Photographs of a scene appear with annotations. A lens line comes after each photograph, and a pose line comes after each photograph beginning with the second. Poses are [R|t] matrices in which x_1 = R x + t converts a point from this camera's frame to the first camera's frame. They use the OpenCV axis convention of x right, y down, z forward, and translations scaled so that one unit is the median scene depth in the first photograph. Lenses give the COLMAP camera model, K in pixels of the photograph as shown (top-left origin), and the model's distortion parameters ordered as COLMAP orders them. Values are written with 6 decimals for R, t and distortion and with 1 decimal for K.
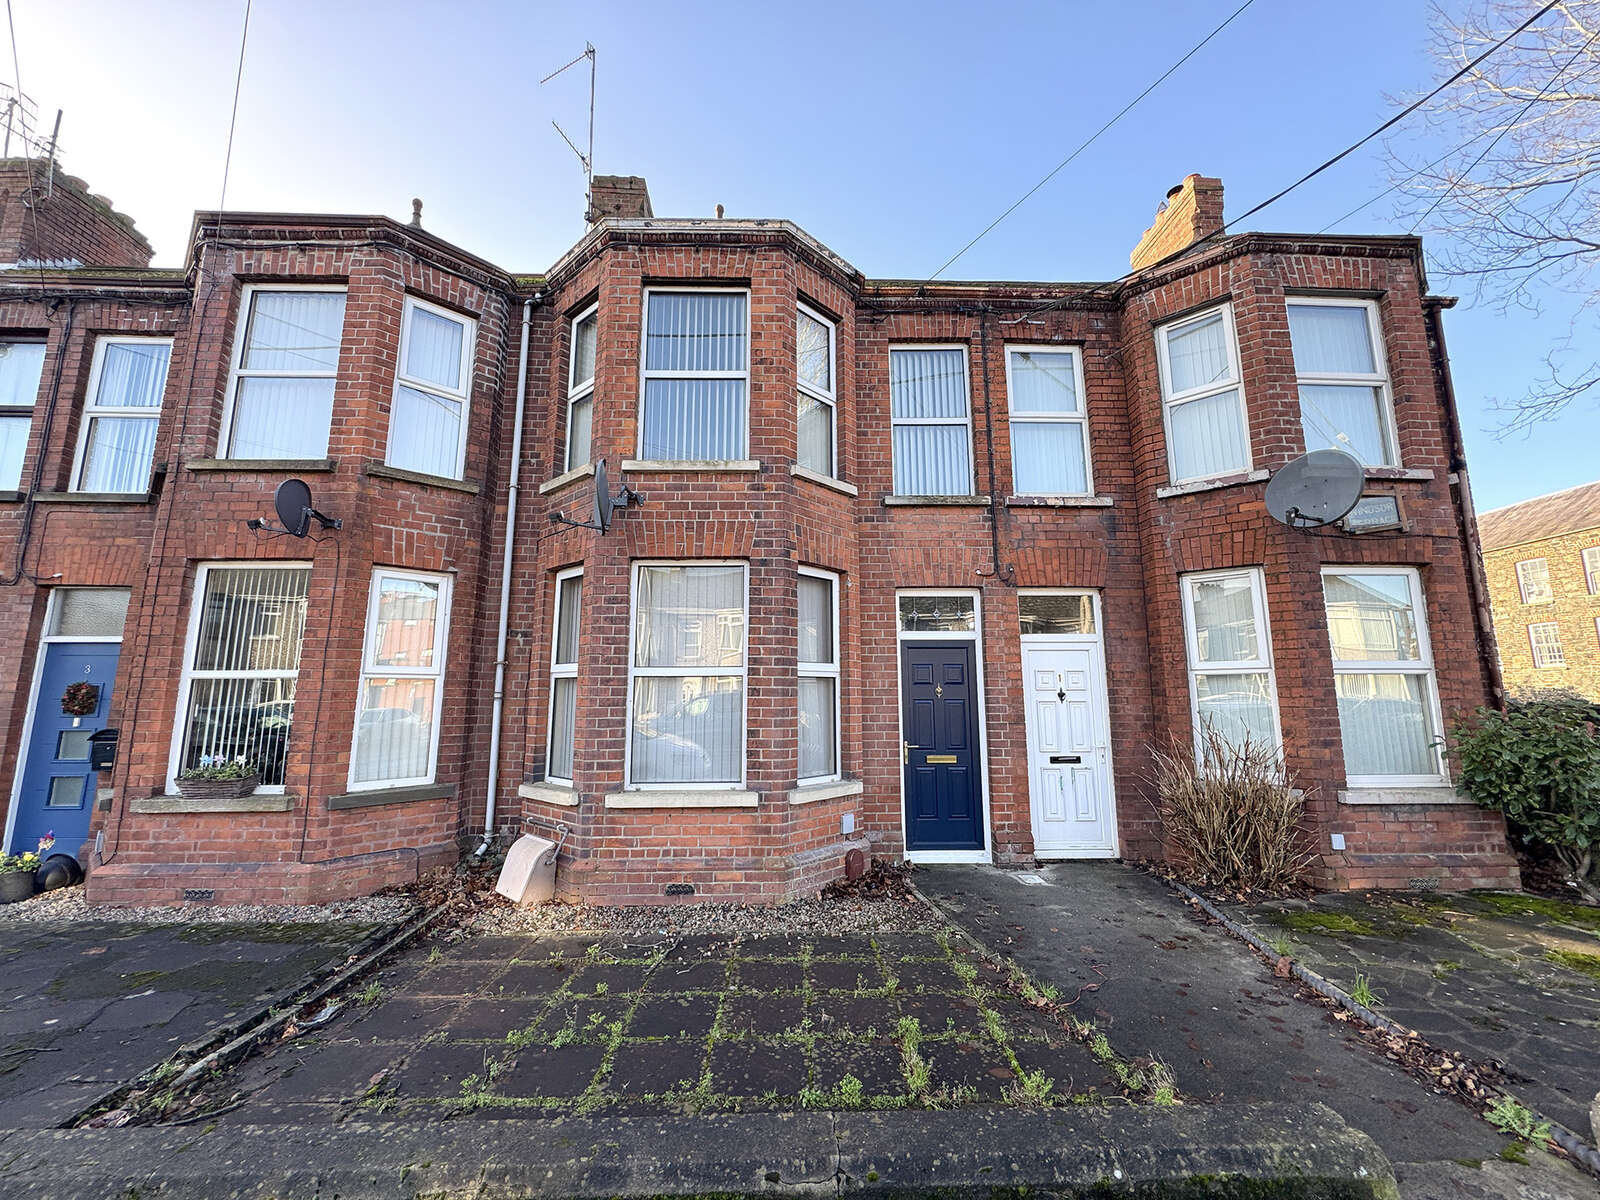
lens RADIAL K [[637.9, 0, 799.1], [0, 637.9, 598.3], [0, 0, 1]] dist [-0.002089, 0.000598]
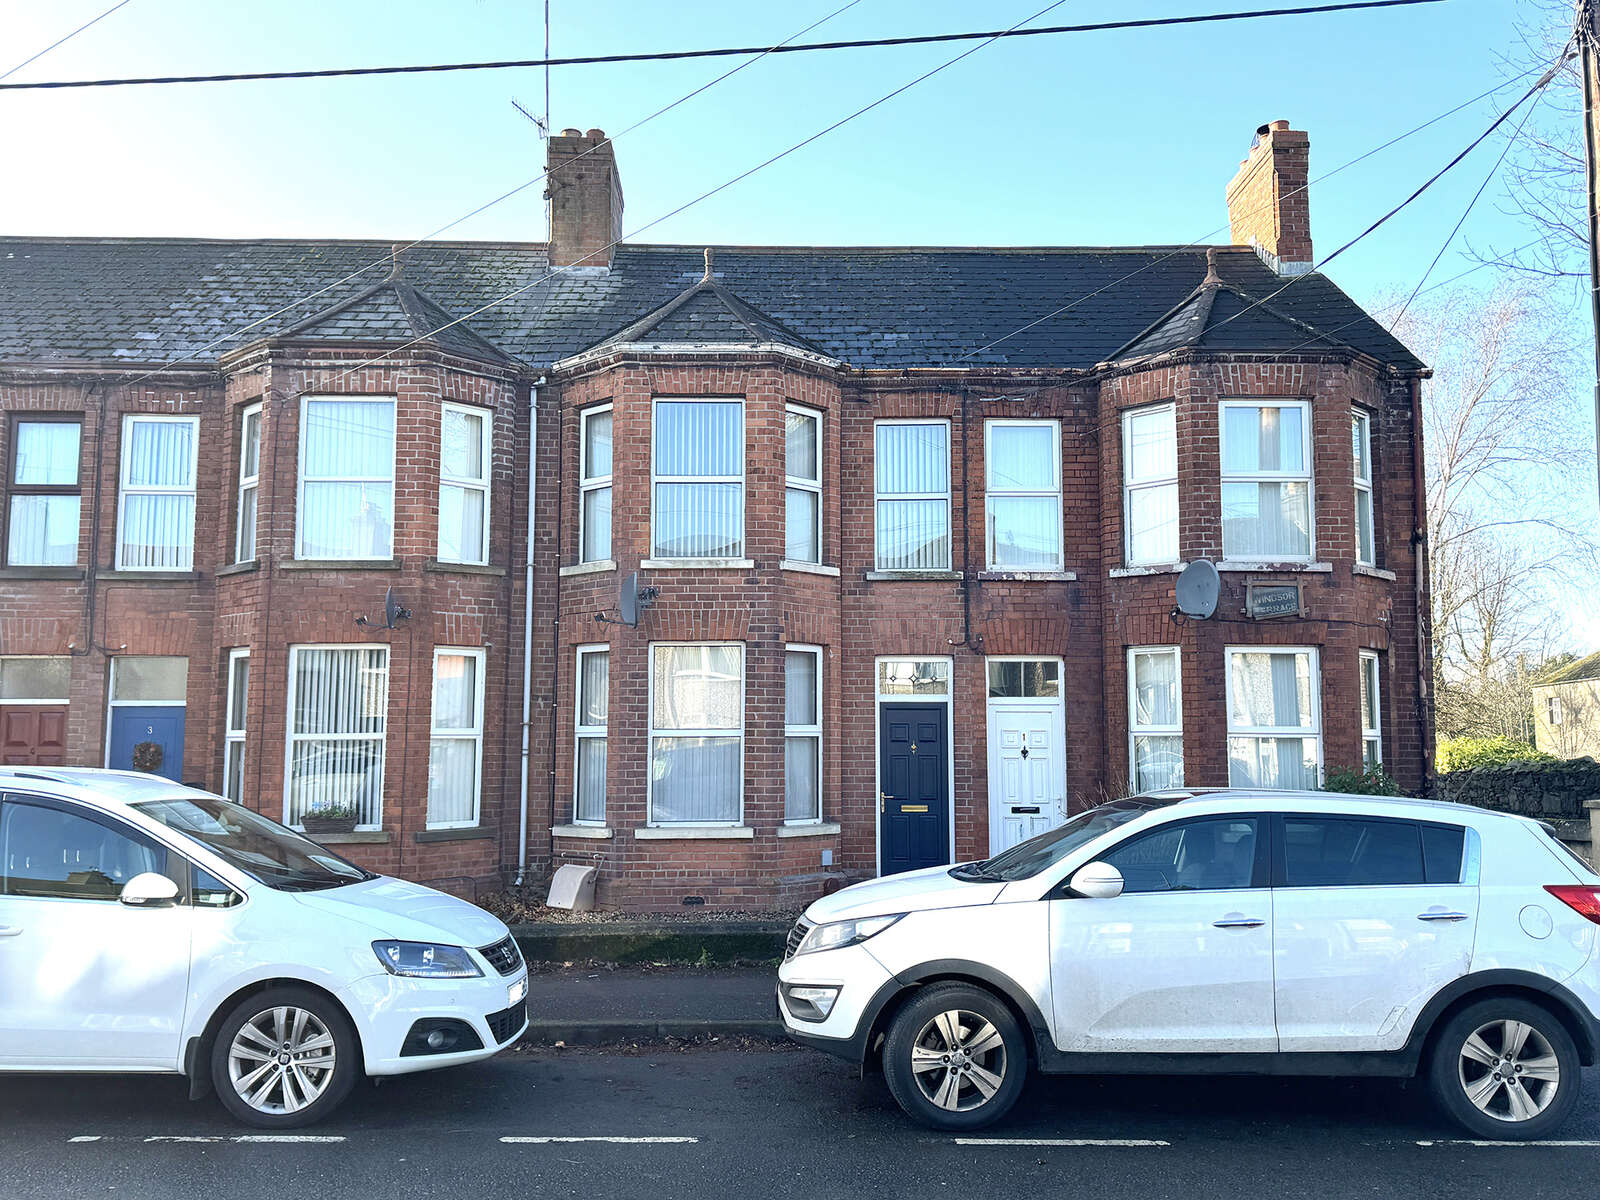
lens RADIAL K [[1392.6, 0, 811.7], [0, 1392.6, 616.6], [0, 0, 1]] dist [0.213775, -0.424801]
pose [[0.999966, 0.001945, -0.008003, 0.063822], [-0.001451, 0.998126, 0.061173, -0.247932], [0.008107, -0.061159, 0.998095, -1.516406]]
